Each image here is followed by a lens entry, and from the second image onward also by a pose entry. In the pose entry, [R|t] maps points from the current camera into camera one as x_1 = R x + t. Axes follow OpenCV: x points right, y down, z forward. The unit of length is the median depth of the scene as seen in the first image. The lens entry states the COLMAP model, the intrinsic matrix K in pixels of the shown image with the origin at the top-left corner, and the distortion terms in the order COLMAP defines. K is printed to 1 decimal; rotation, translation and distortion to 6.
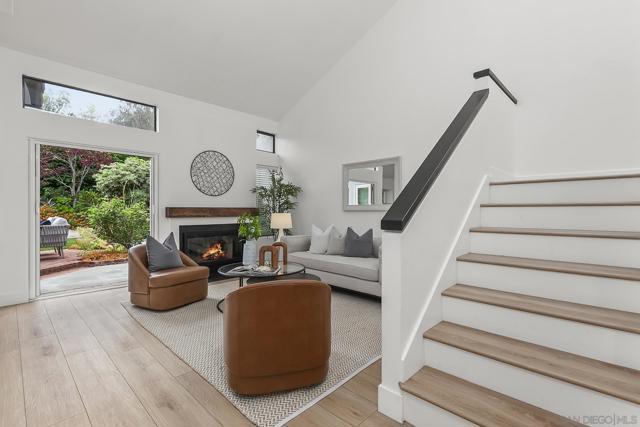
lens RADIAL K [[301.9, 0, 324.6], [0, 301.9, 215.3], [0, 0, 1]] dist [0.000053, -0.000277]
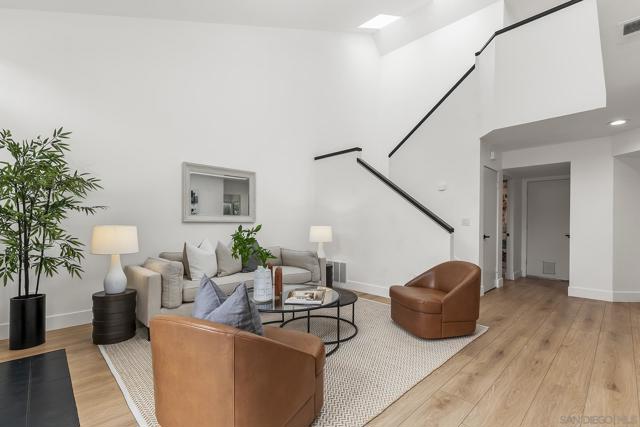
lens RADIAL K [[295.1, 0, 320.7], [0, 295.1, 226.3], [0, 0, 1]] dist [0.000663, 0.000043]
pose [[0.035611, -0.005080, 0.999353, -0.673550], [0.004452, 0.999978, 0.004925, -0.006331], [-0.999356, 0.004273, 0.035632, 0.614511]]
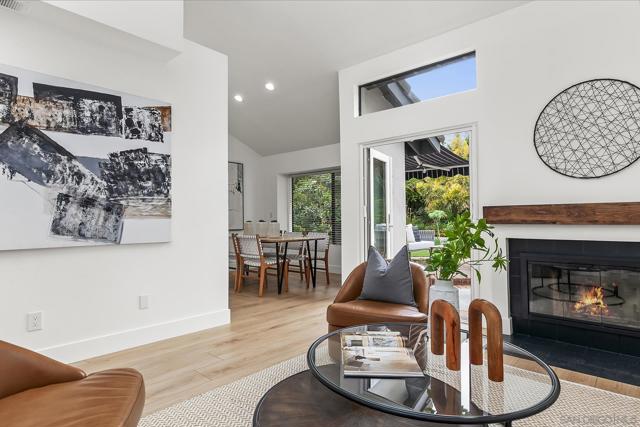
lens RADIAL K [[356.3, 0, 320.5], [0, 356.3, 215.0], [0, 0, 1]] dist [0.001762, 0.000025]
pose [[0.023643, -0.008012, -0.999688, 0.169462], [-0.009056, 0.999925, -0.008228, -0.000625], [0.999679, 0.009248, 0.023568, 0.596821]]
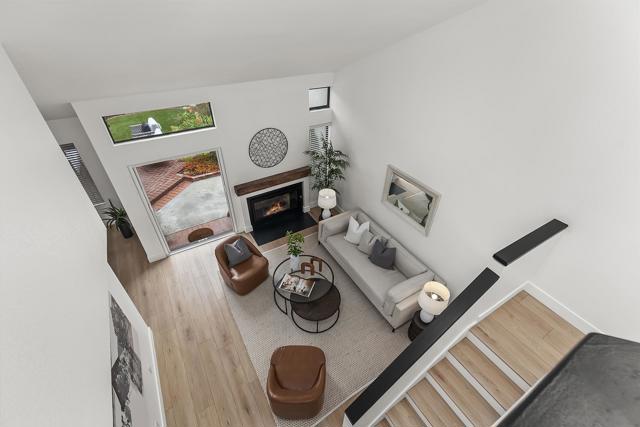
lens RADIAL K [[287.8, 0, 319.1], [0, 287.8, 213.9], [0, 0, 1]] dist [0.000087, -0.000044]
pose [[0.963497, 0.170517, -0.206392, 0.063581], [-0.011975, 0.797605, 0.603062, -0.599346], [0.267451, -0.578576, 0.770532, 0.113141]]
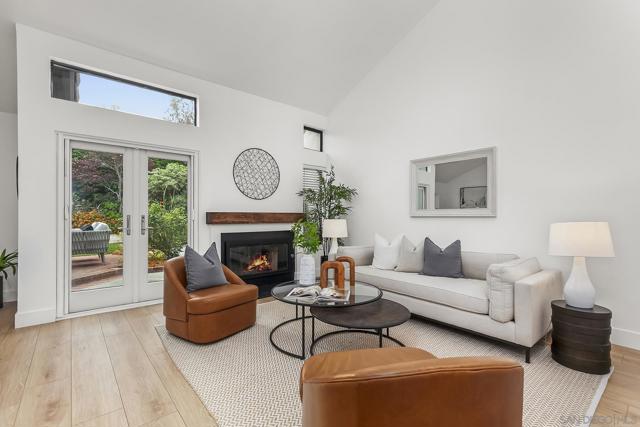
lens RADIAL K [[294.9, 0, 320.8], [0, 294.9, 220.5], [0, 0, 1]] dist [0.000272, -0.000338]
pose [[0.994418, 0.003847, -0.105440, -0.096714], [-0.003995, 0.999991, -0.001192, -0.002669], [0.105434, 0.001606, 0.994425, 0.168993]]
